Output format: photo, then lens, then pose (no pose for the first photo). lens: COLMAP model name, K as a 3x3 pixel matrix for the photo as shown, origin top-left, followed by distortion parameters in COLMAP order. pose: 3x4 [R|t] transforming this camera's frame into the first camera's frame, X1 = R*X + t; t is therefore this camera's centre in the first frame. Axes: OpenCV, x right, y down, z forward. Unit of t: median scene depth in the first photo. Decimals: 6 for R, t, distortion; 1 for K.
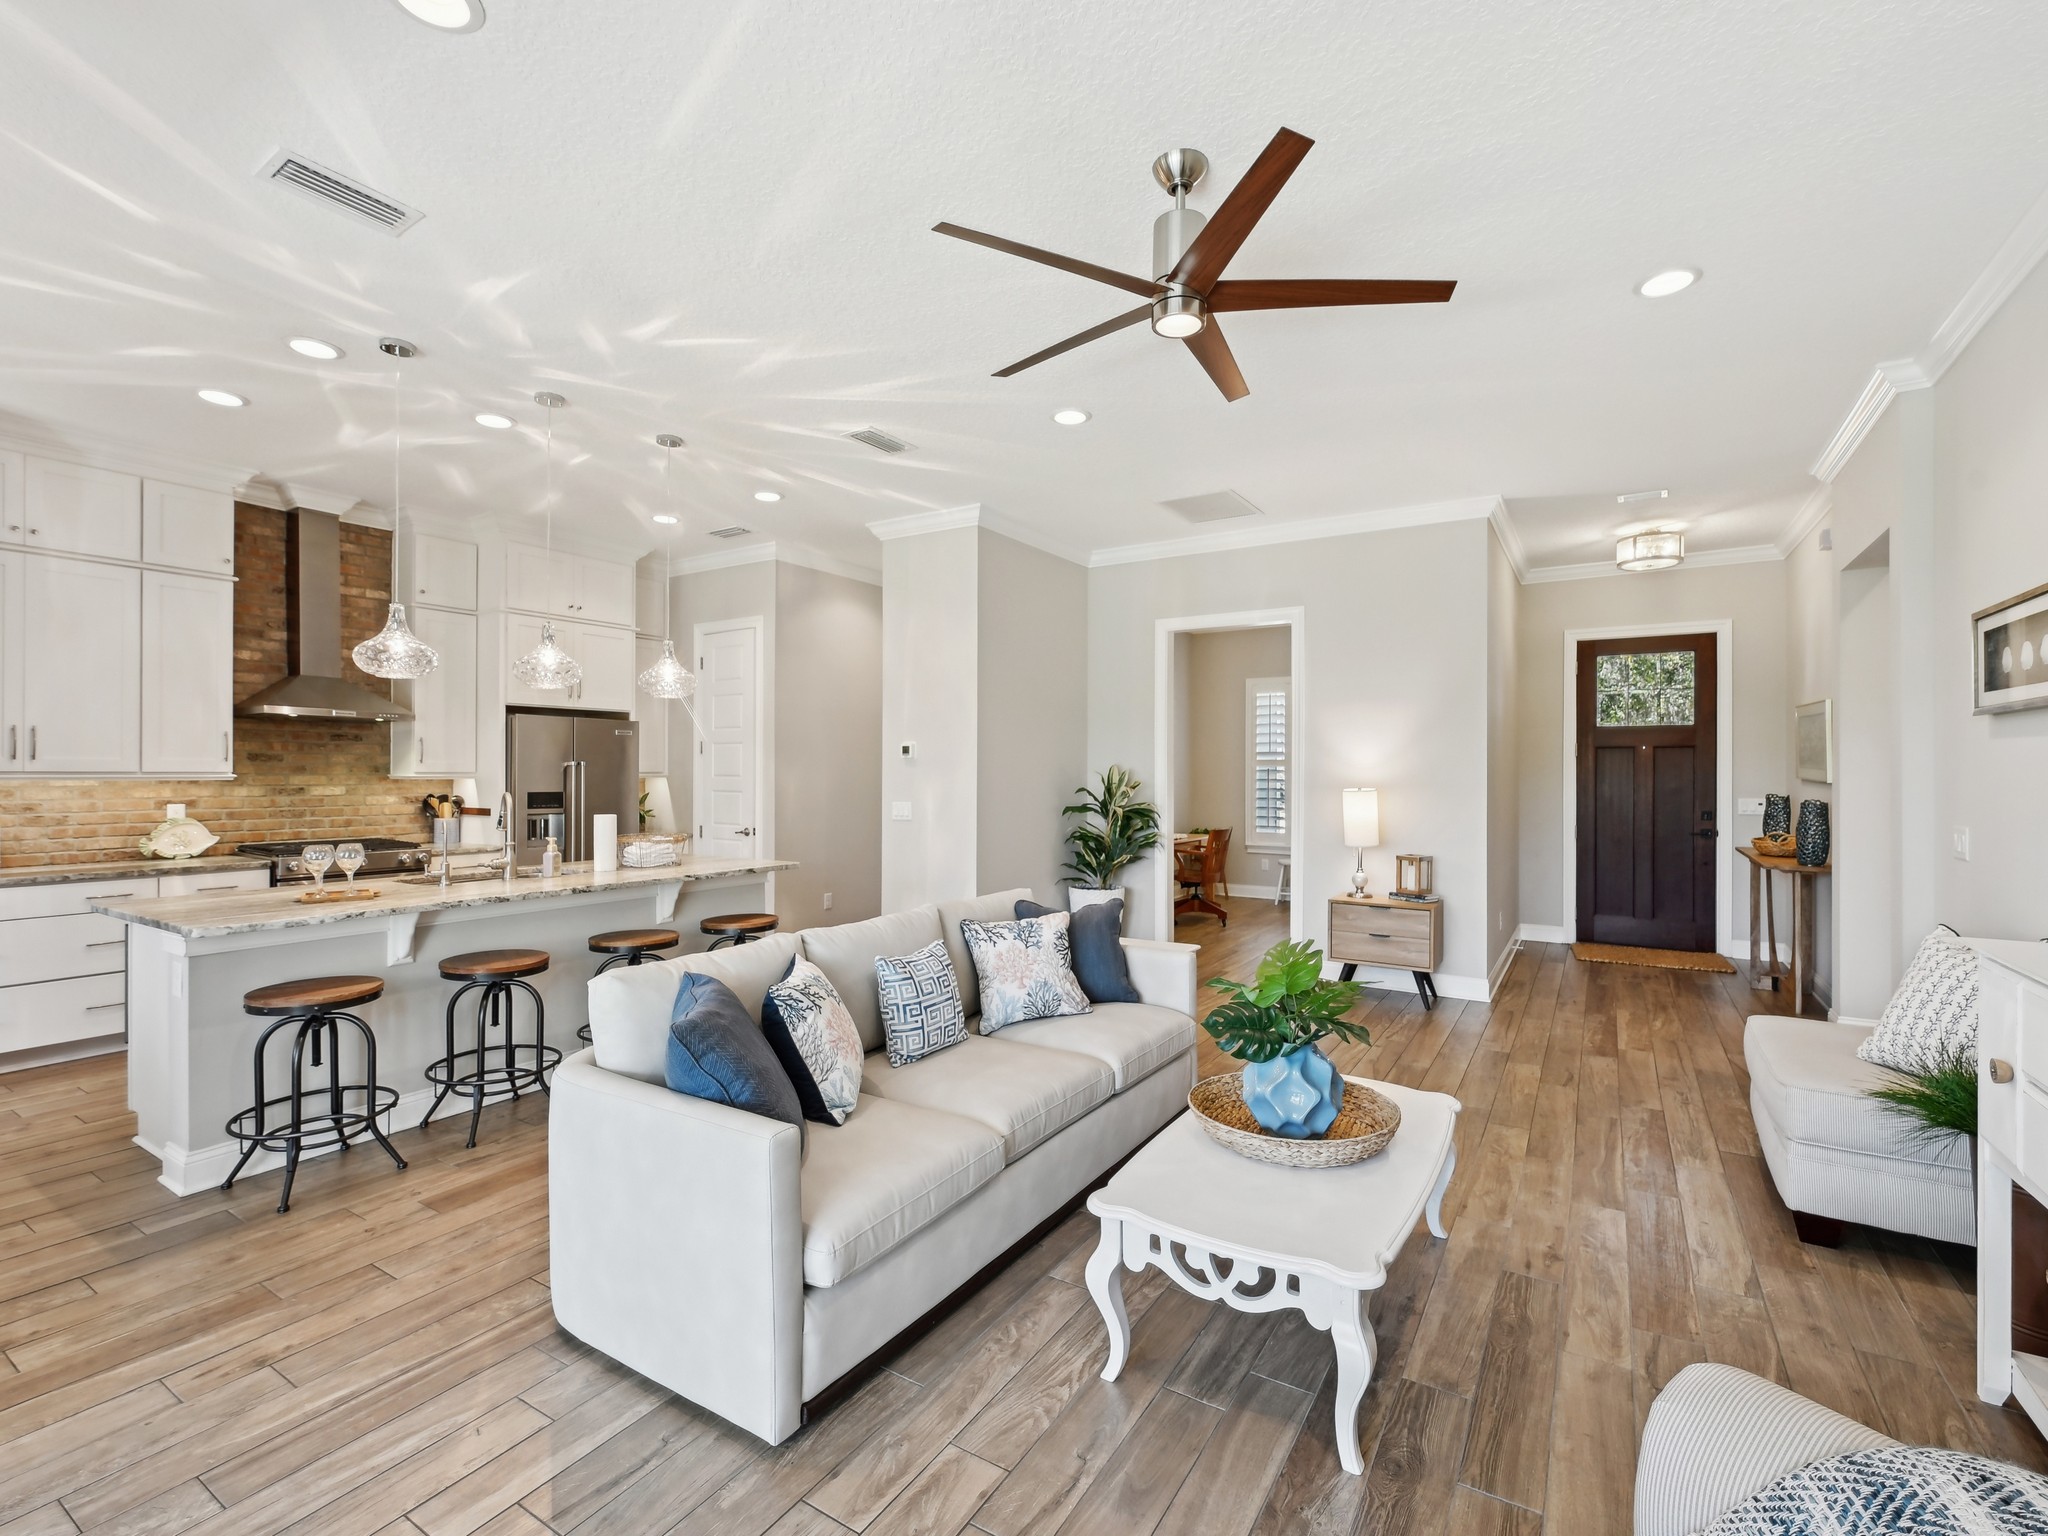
lens RADIAL K [[922.6, 0, 1028.7], [0, 922.6, 771.3], [0, 0, 1]] dist [-0.002058, -0.000365]
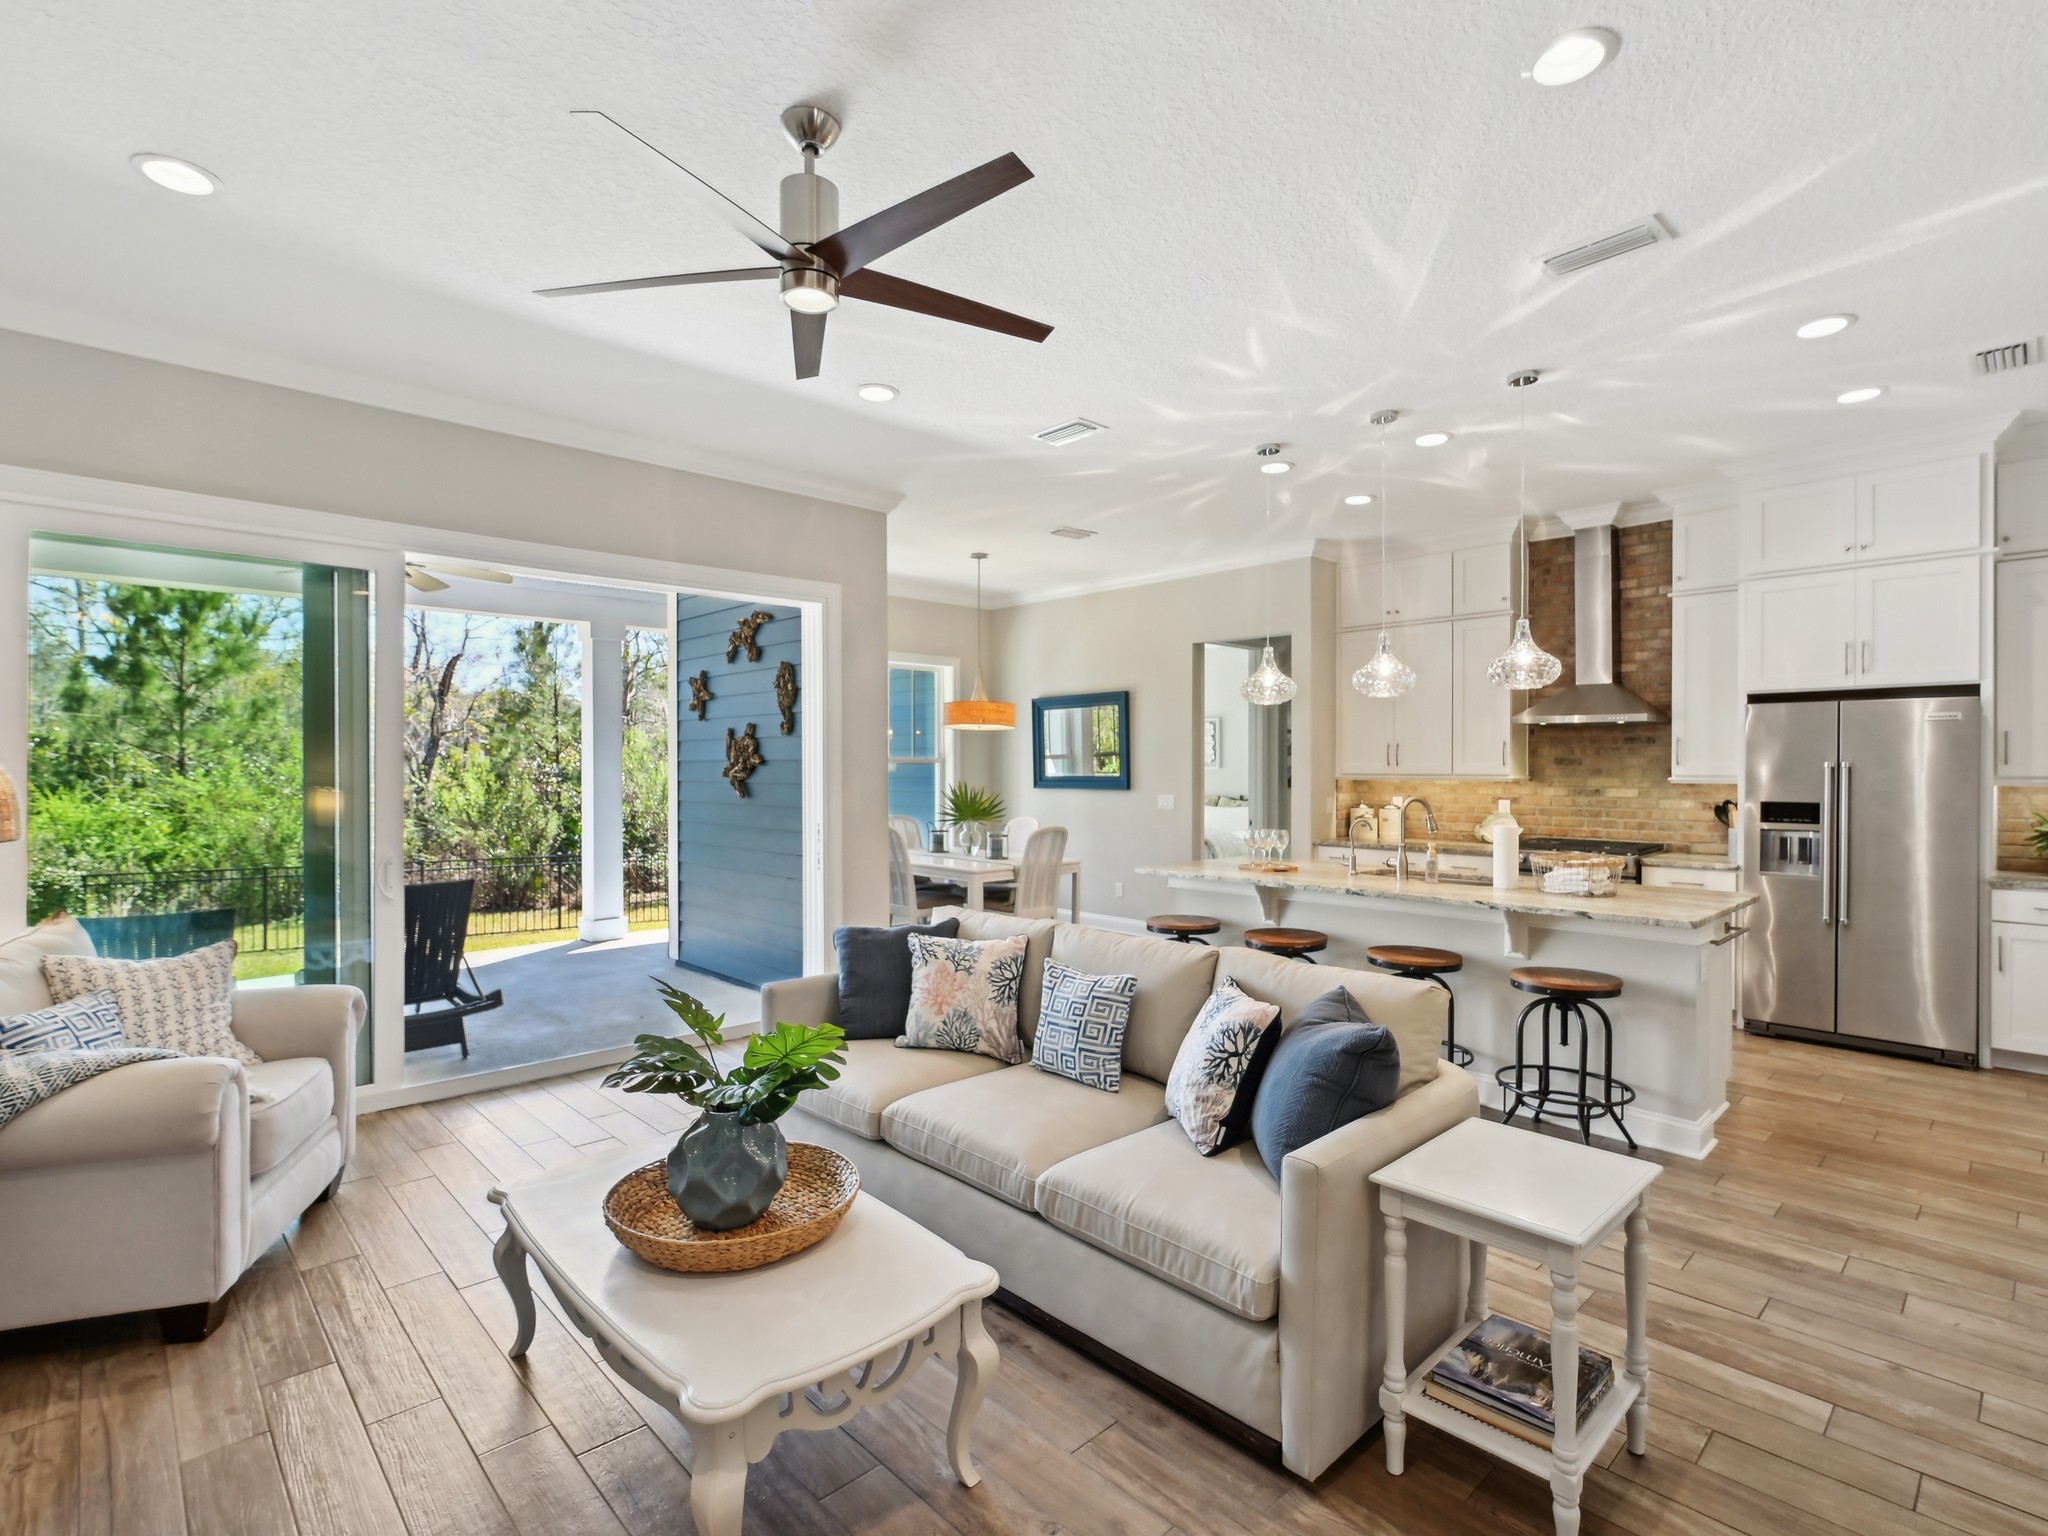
lens RADIAL K [[990.0, 0, 1029.4], [0, 990.0, 772.0], [0, 0, 1]] dist [0.000820, -0.000515]
pose [[-0.248831, 0.002506, -0.968544, 0.499715], [0.000932, 0.999997, 0.002348, -0.005811], [0.968547, -0.000319, -0.248832, 0.677827]]
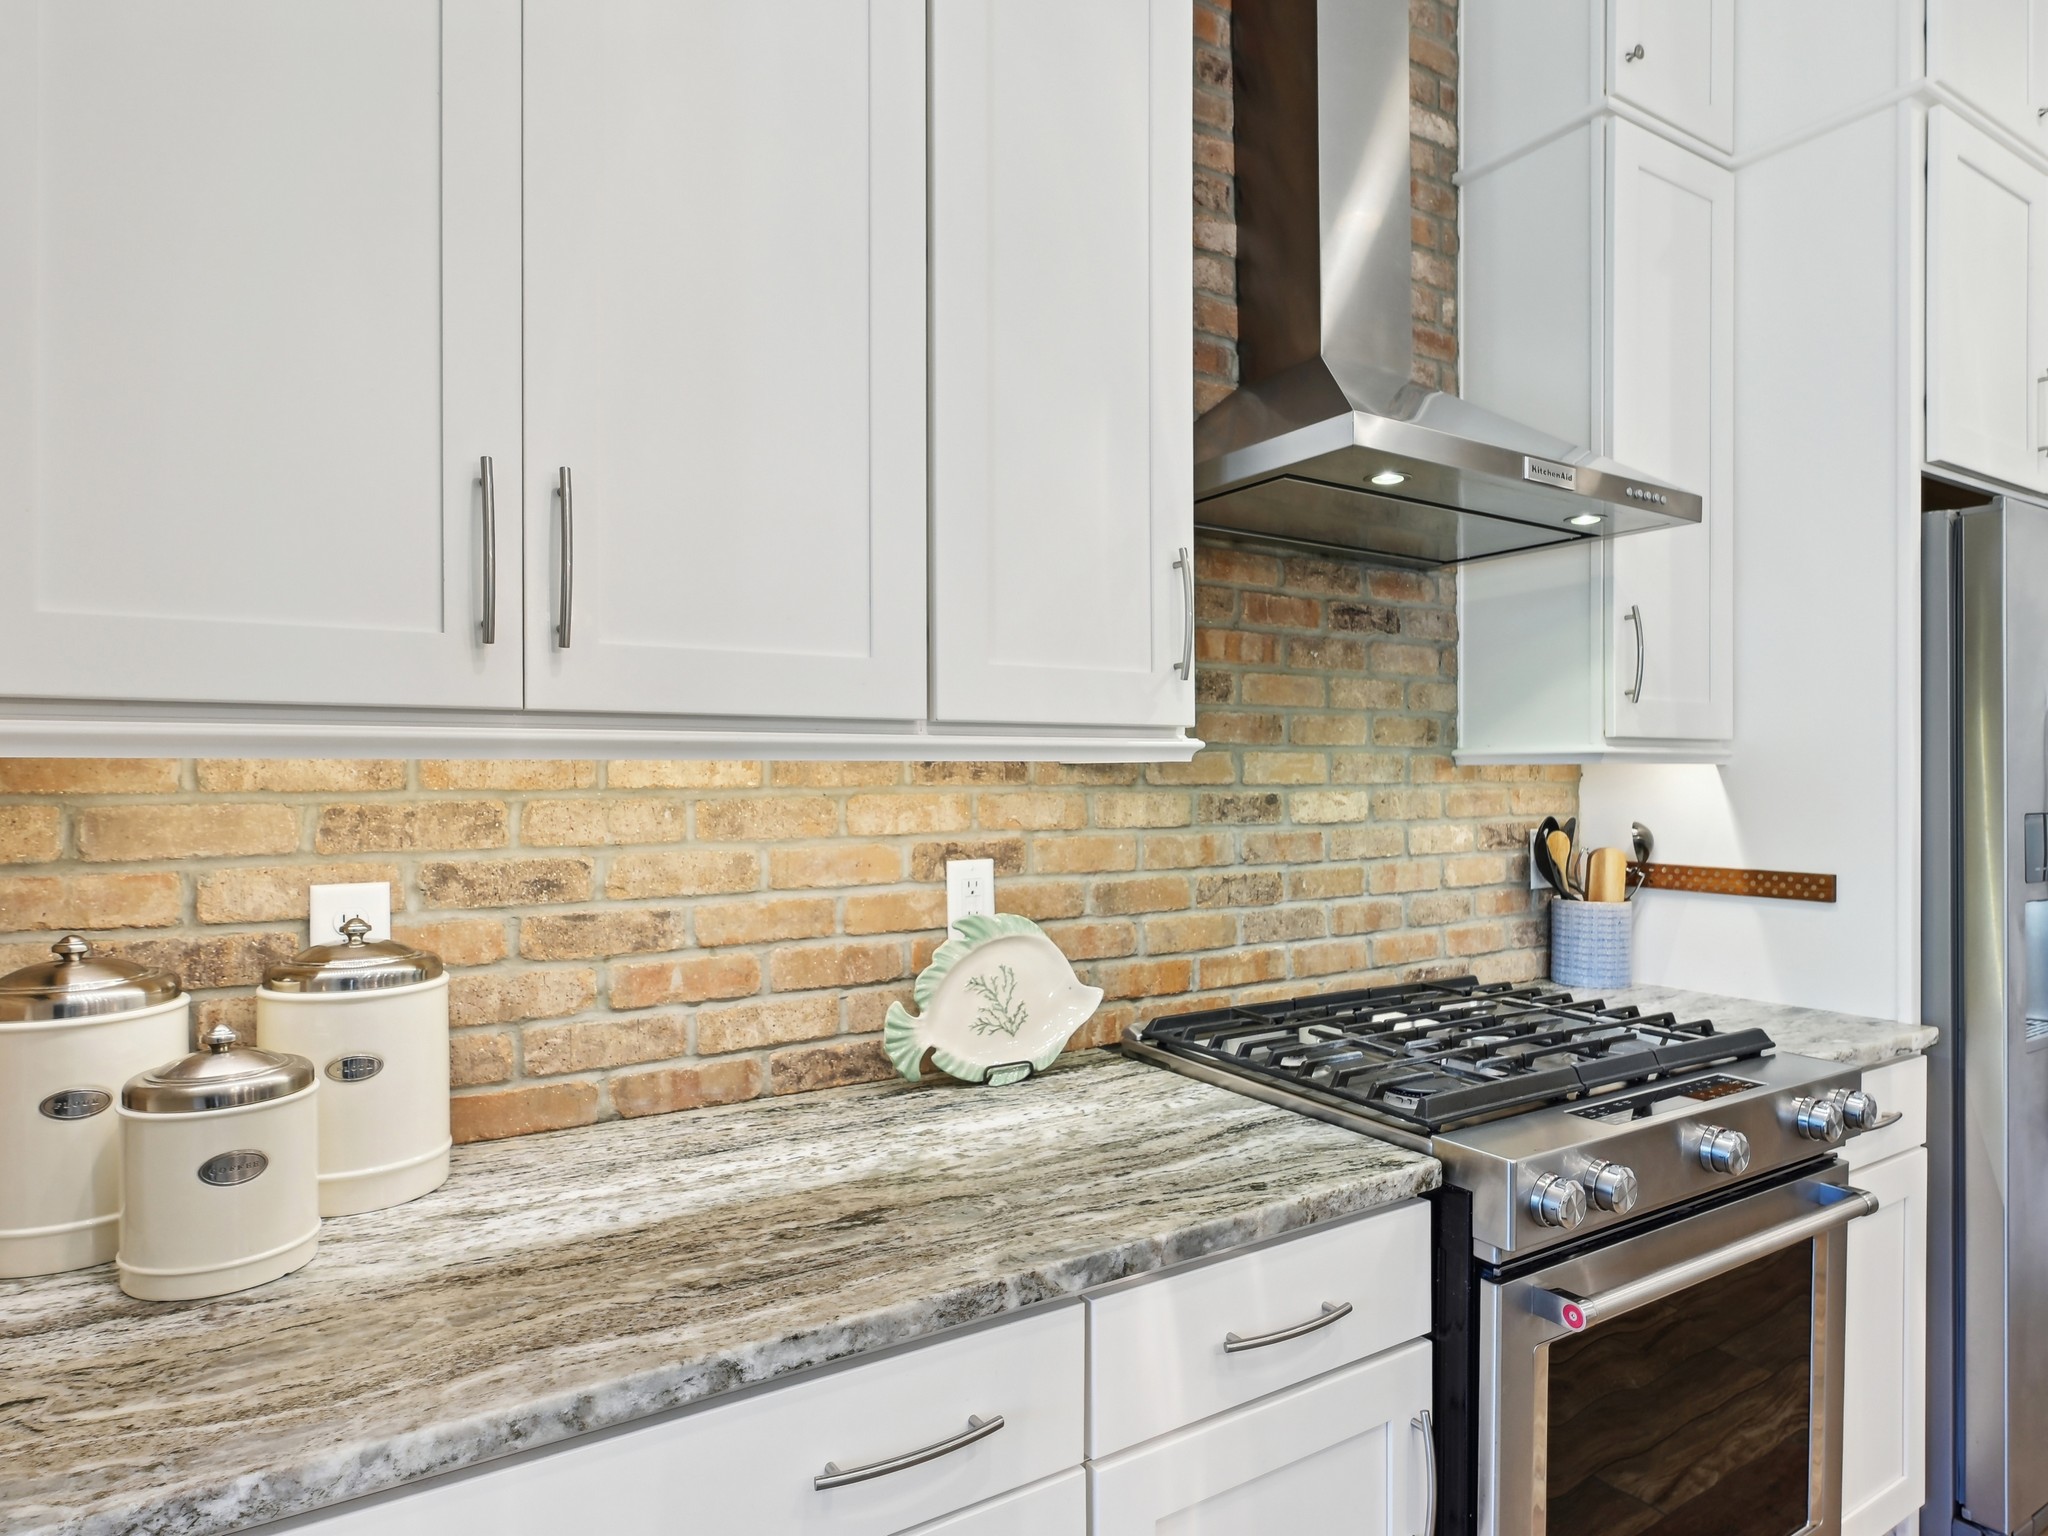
lens RADIAL K [[1195.4, 0, 1031.2], [0, 1195.4, 784.1], [0, 0, 1]] dist [-0.002610, -0.001384]
pose [[0.903562, -0.004096, -0.428438, -0.731551], [0.007067, 0.999961, 0.005342, 0.012487], [0.428399, -0.007855, 0.903555, 0.673231]]
